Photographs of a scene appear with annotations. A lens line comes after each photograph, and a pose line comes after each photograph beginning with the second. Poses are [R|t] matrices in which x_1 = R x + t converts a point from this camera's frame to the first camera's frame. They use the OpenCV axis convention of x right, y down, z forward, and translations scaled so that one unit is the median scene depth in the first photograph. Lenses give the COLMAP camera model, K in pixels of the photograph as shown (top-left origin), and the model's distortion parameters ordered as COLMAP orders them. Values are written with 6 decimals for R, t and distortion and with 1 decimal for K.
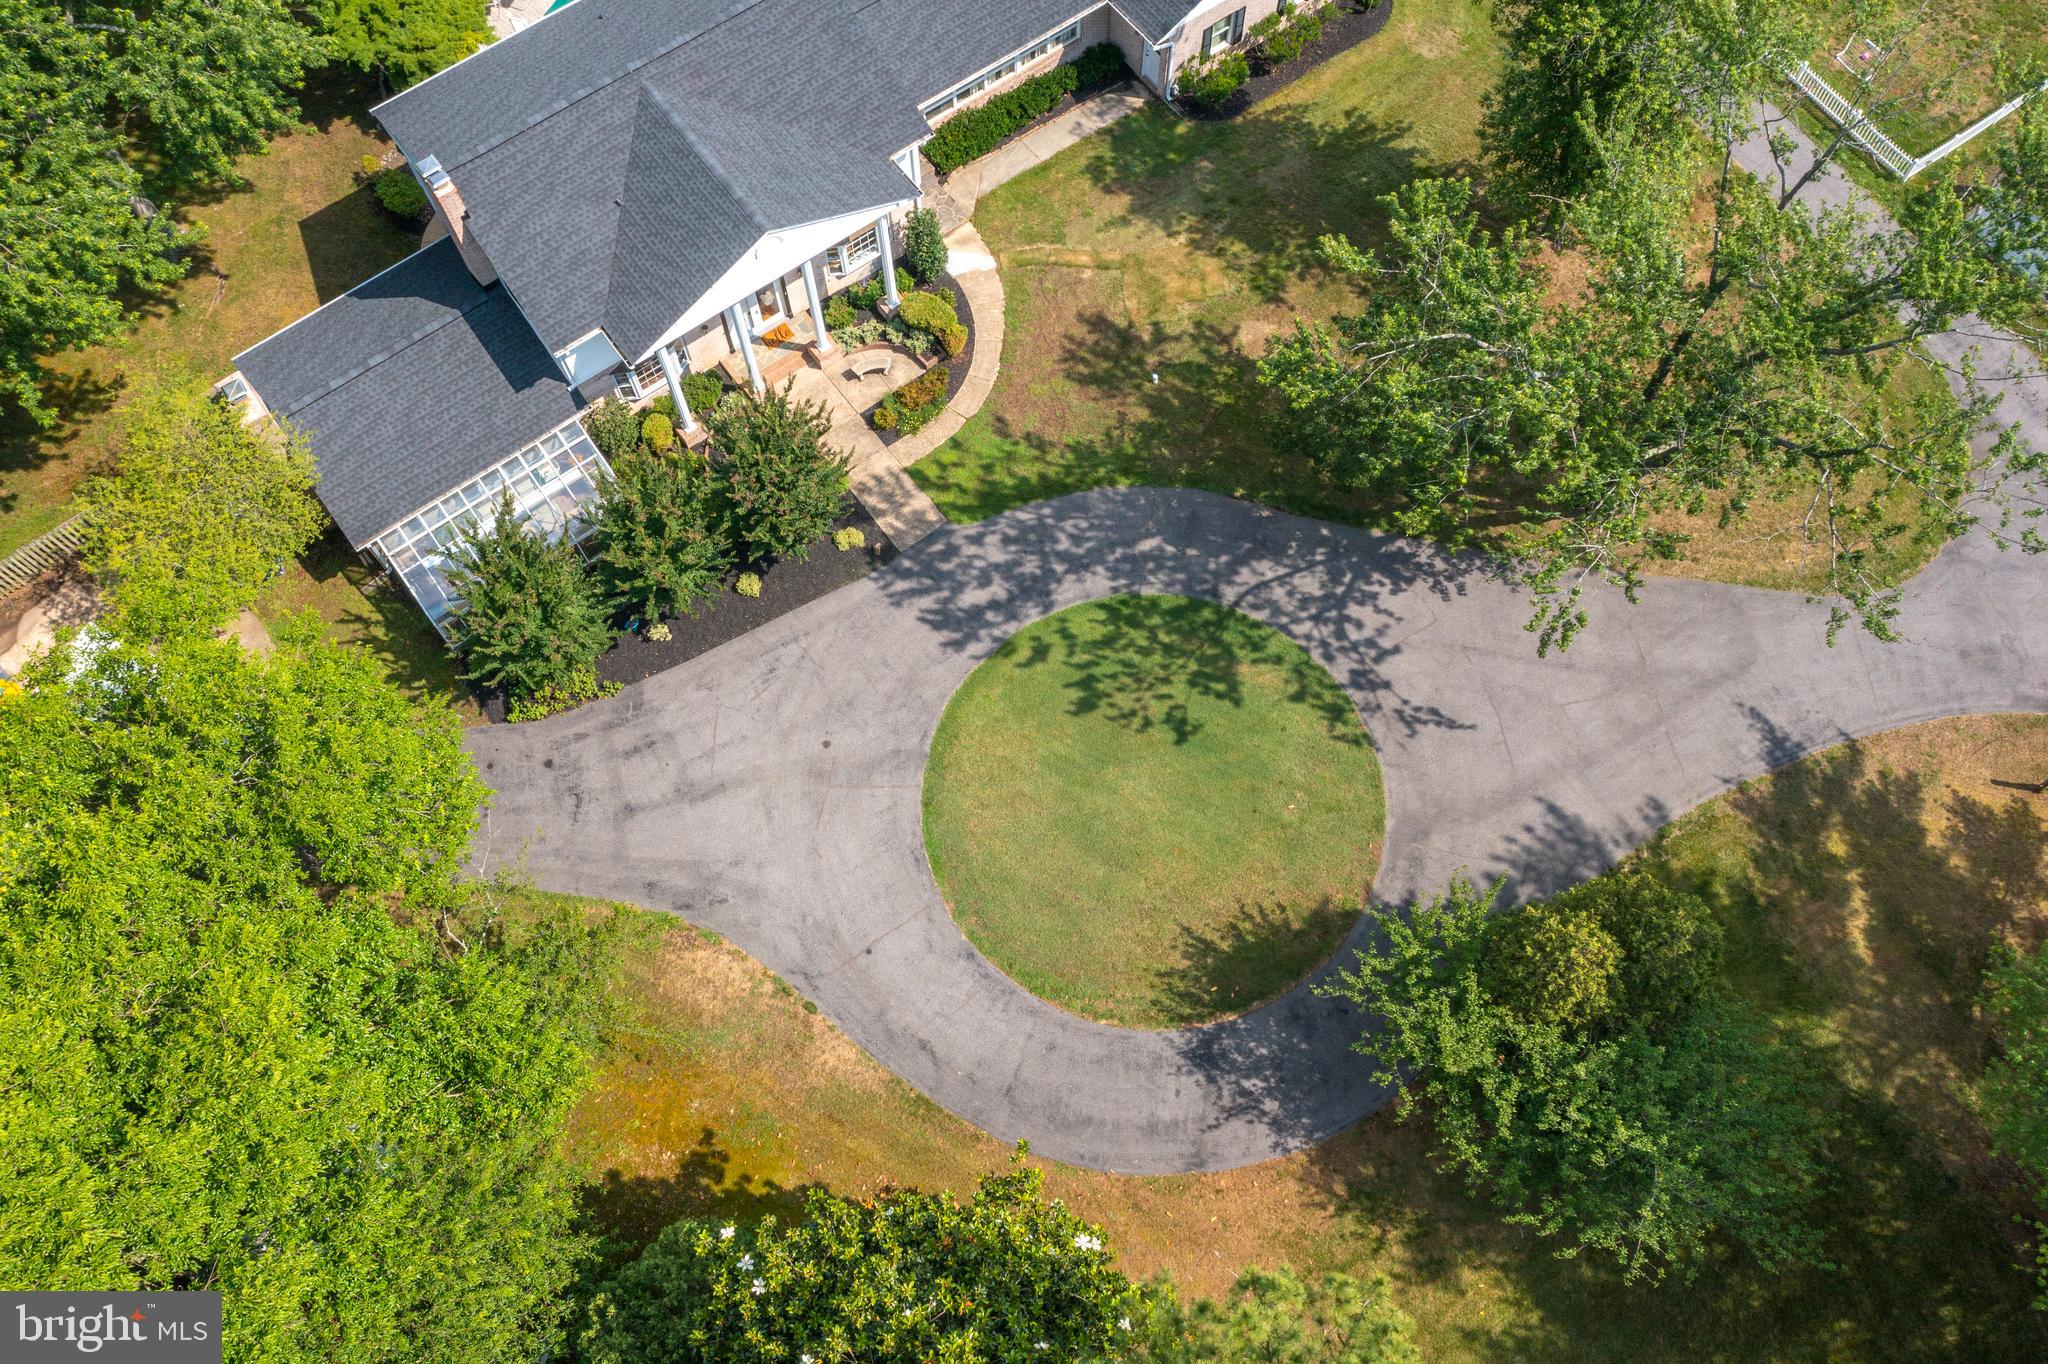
lens RADIAL K [[1653.6, 0, 1036.5], [0, 1653.6, 690.5], [0, 0, 1]] dist [-0.010244, -0.010112]
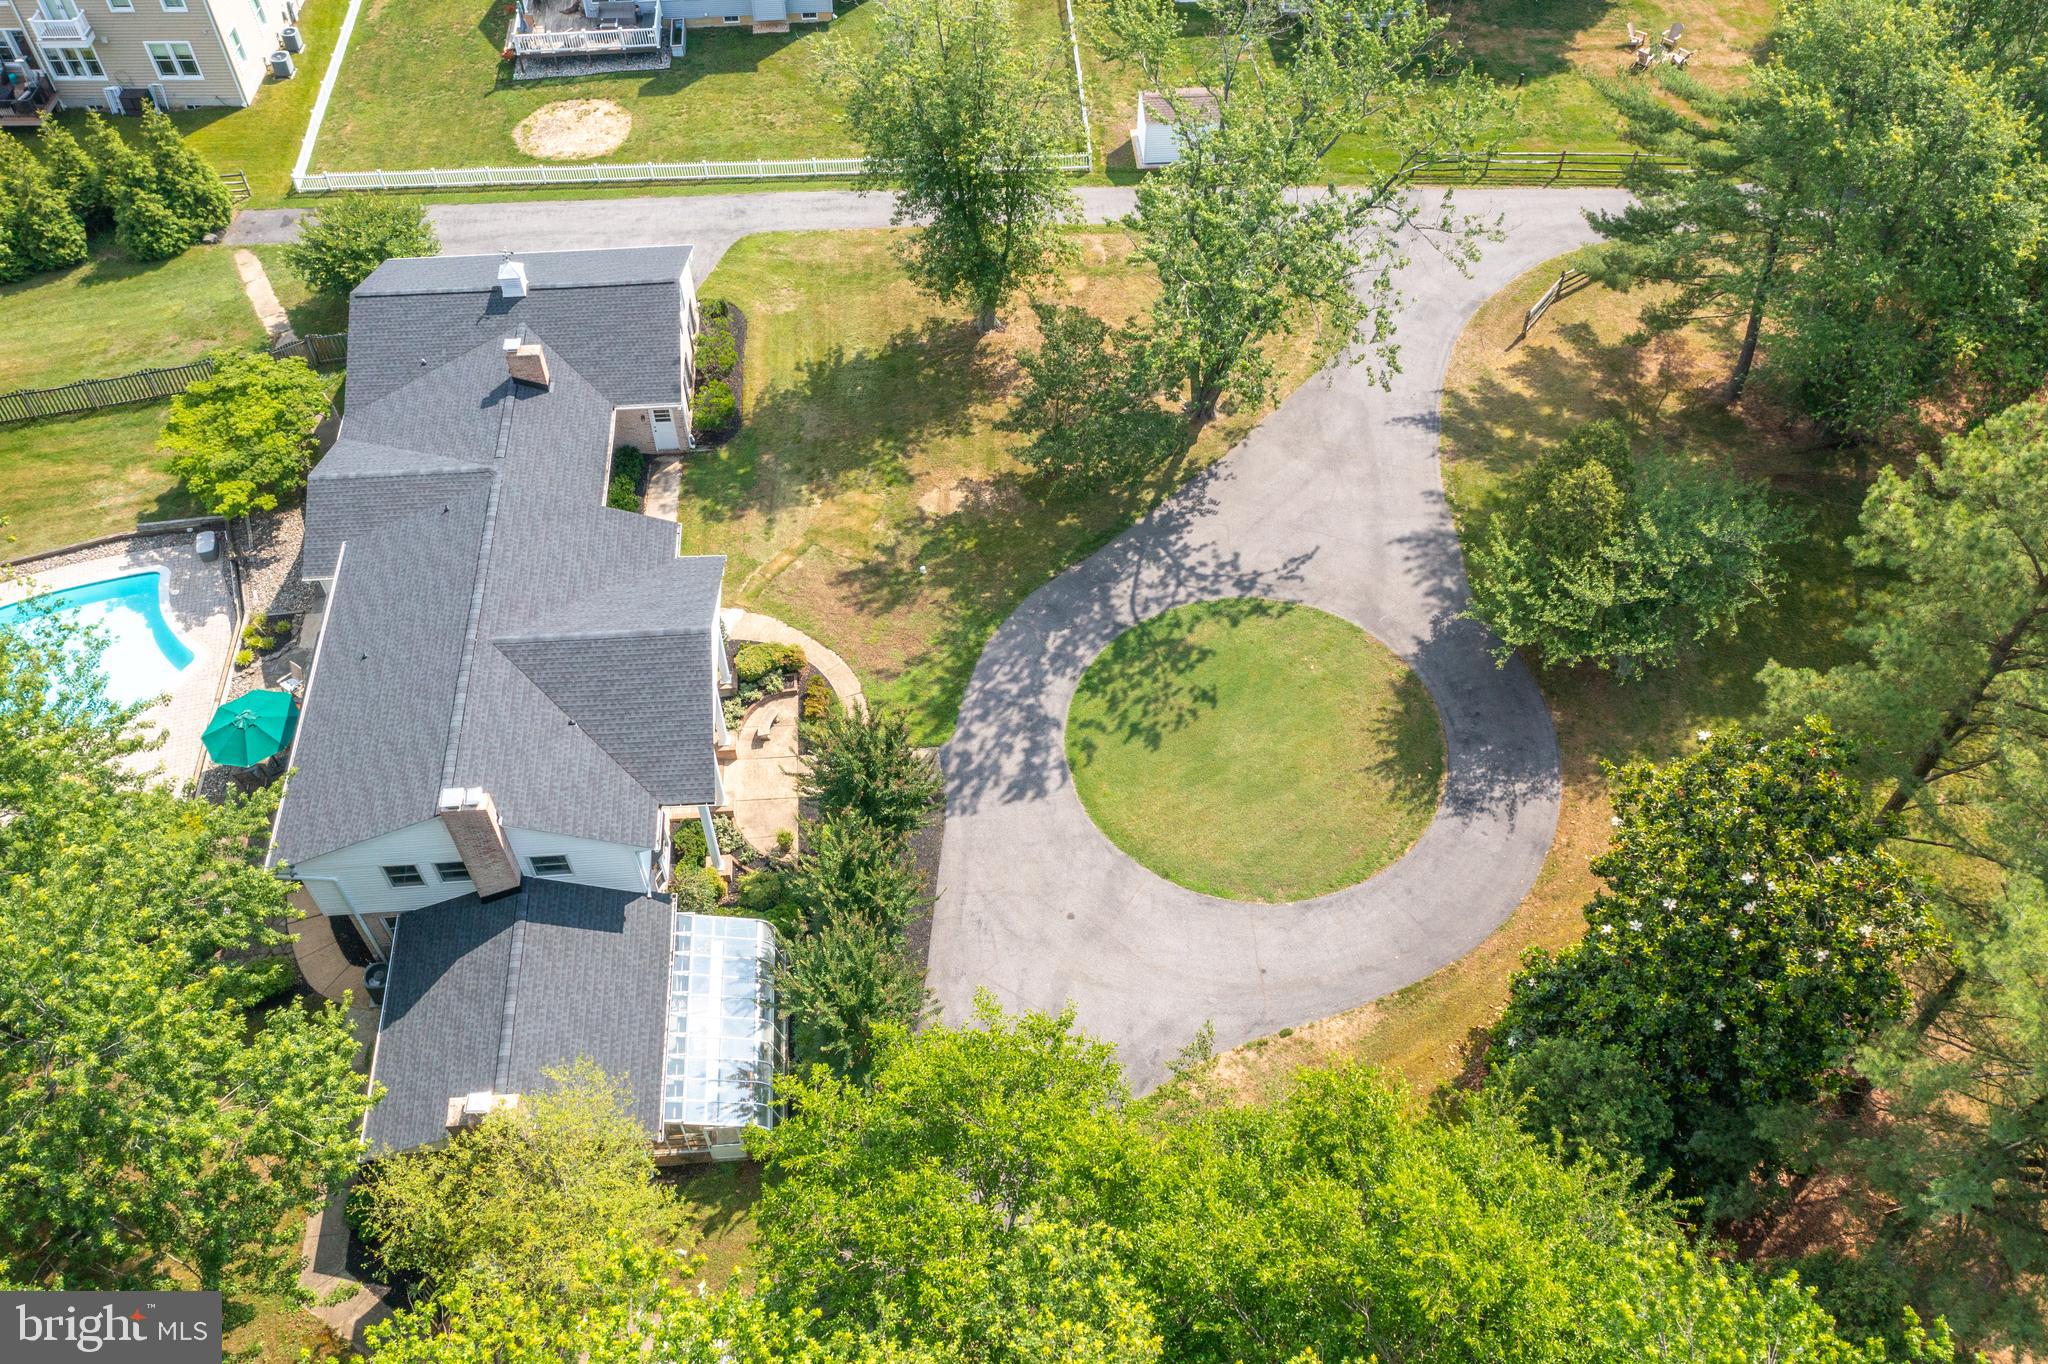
lens RADIAL K [[1653.6, 0, 1036.5], [0, 1653.6, 690.5], [0, 0, 1]] dist [-0.010244, -0.010112]
pose [[0.531454, -0.656969, 0.534742, -0.596235], [0.774538, 0.632485, 0.007279, -0.083509], [-0.342998, 0.410310, 0.844984, 0.012787]]
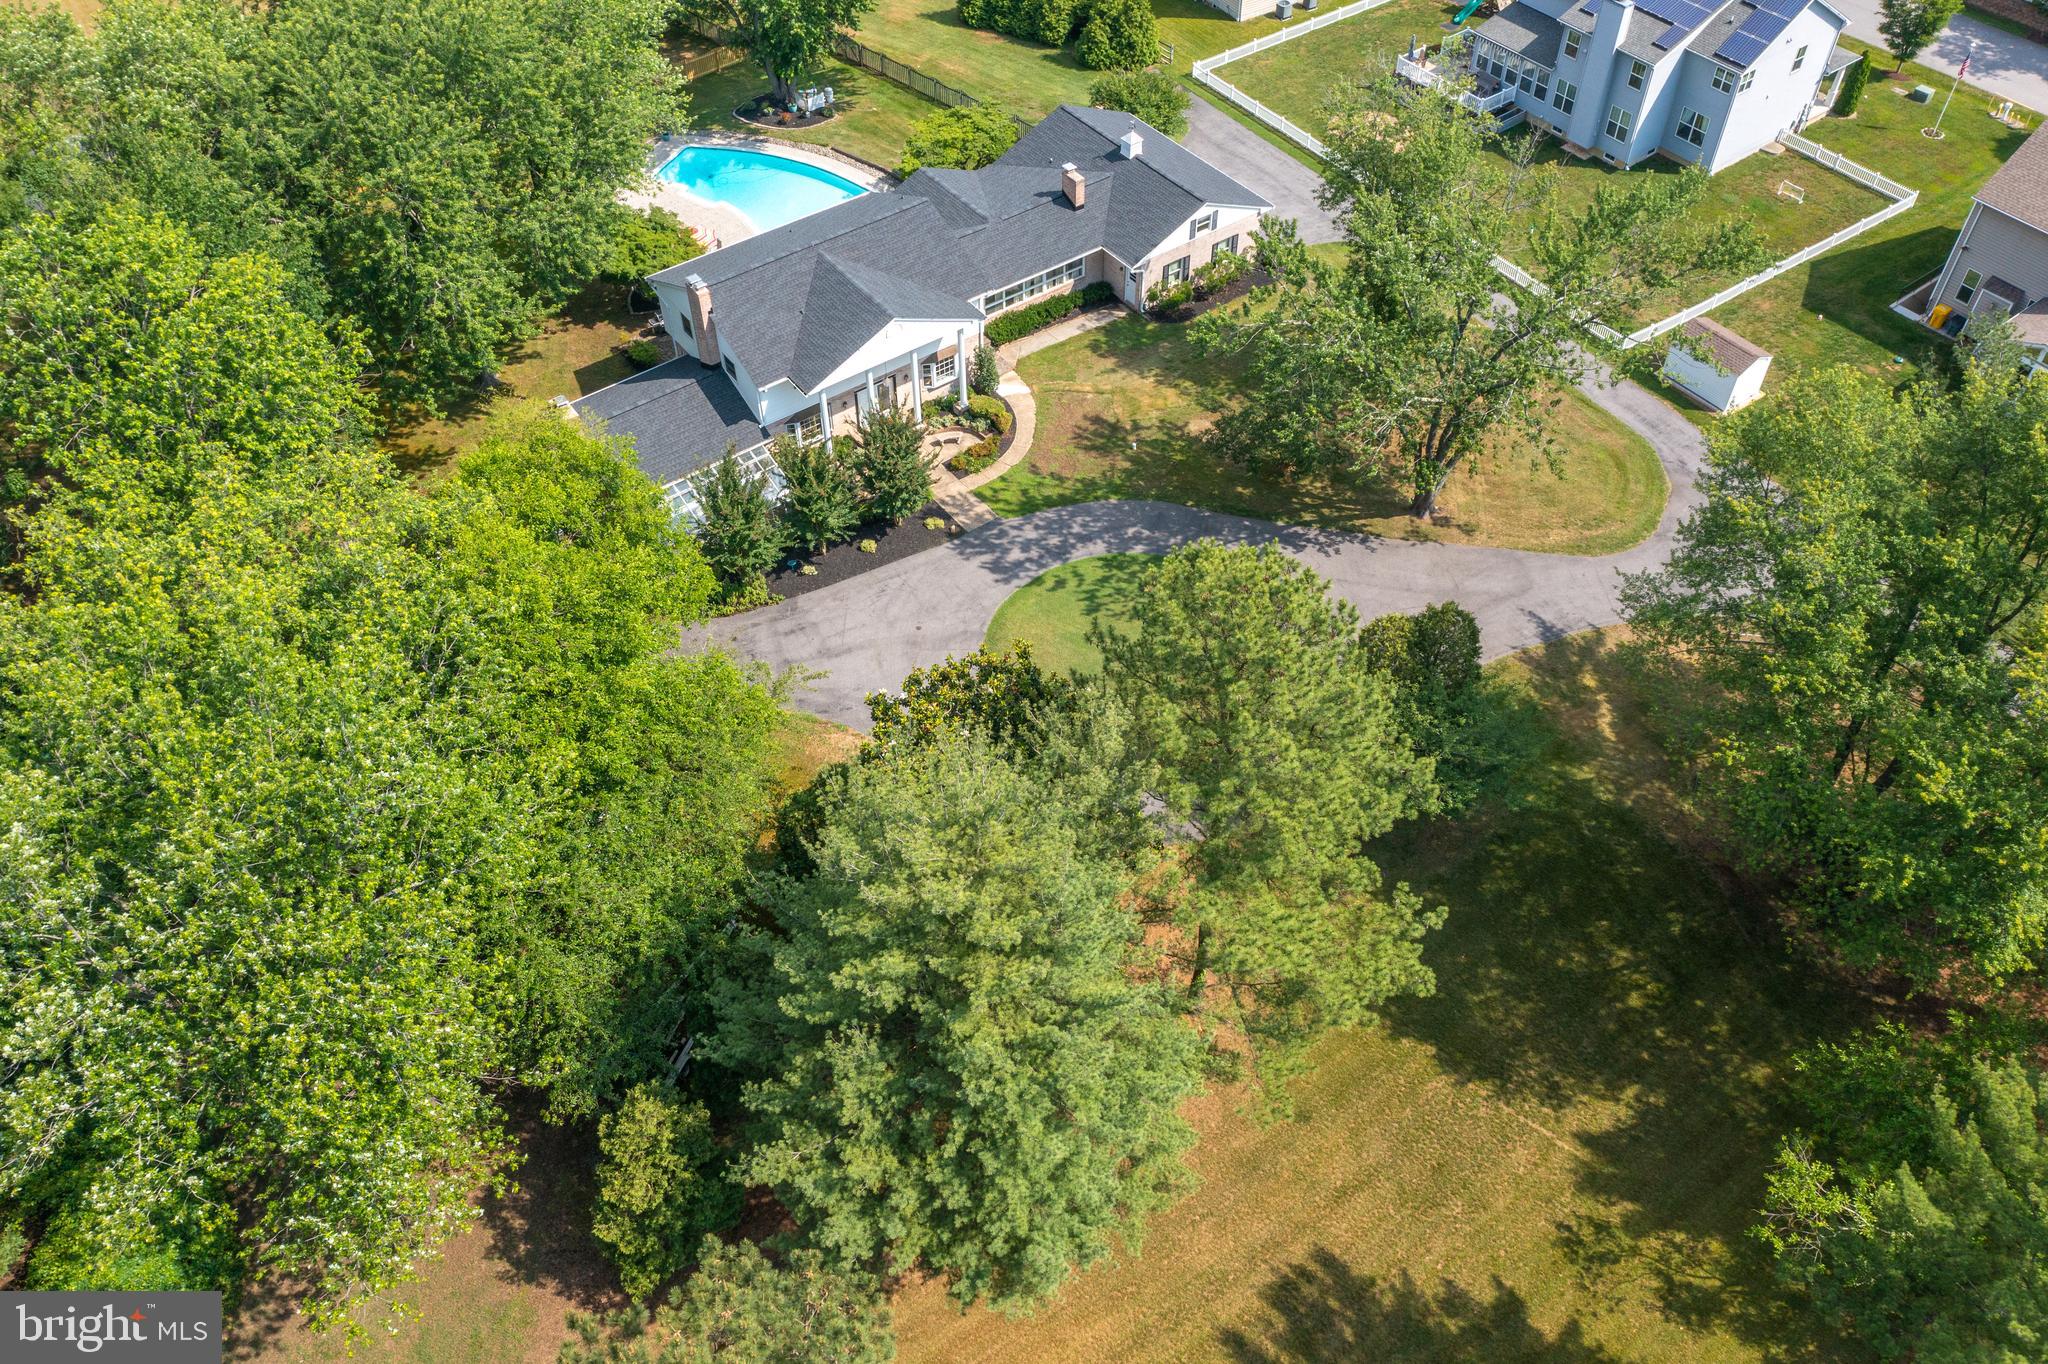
lens RADIAL K [[1646.8, 0, 1043.6], [0, 1646.8, 682.2], [0, 0, 1]] dist [-0.007339, 0.000242]
pose [[0.999990, 0.004330, 0.001147, -0.013777], [-0.003702, 0.943026, -0.332699, 0.548575], [-0.002522, 0.332692, 0.943032, -0.382701]]
